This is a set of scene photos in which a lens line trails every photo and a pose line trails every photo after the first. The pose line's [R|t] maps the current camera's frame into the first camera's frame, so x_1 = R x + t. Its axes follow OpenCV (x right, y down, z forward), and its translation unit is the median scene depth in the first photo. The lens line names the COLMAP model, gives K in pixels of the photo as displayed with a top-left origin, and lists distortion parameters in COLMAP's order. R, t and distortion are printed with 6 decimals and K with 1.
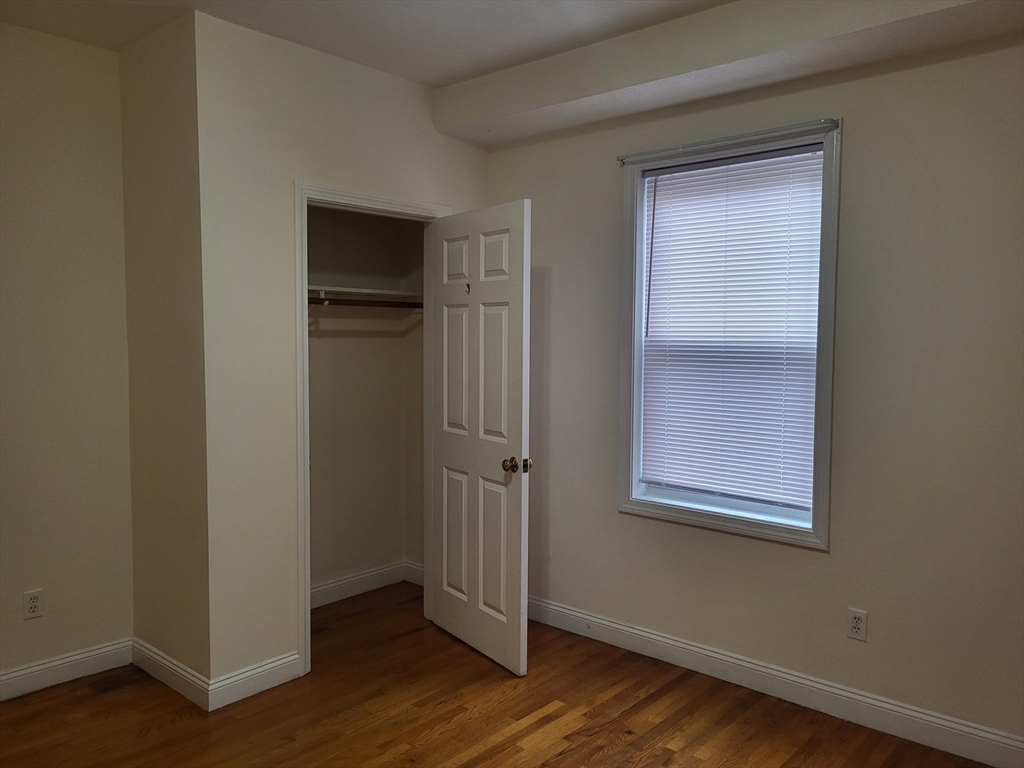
lens RADIAL K [[762.1, 0, 509.3], [0, 762.1, 380.2], [0, 0, 1]] dist [0.042345, -0.010024]
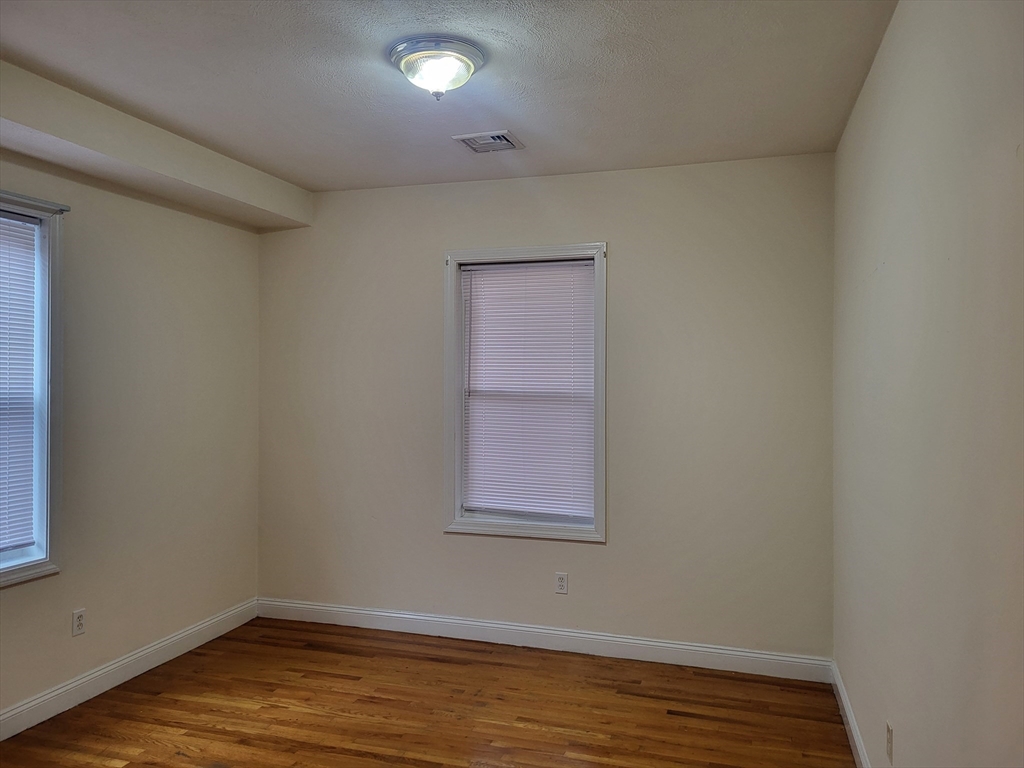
lens RADIAL K [[762.1, 0, 511.8], [0, 762.1, 385.2], [0, 0, 1]] dist [0.042345, -0.010024]
pose [[-0.400892, -0.011322, 0.916055, -0.911703], [0.049683, 0.998183, 0.034080, -0.063619], [-0.914777, 0.059175, -0.399601, 0.810340]]
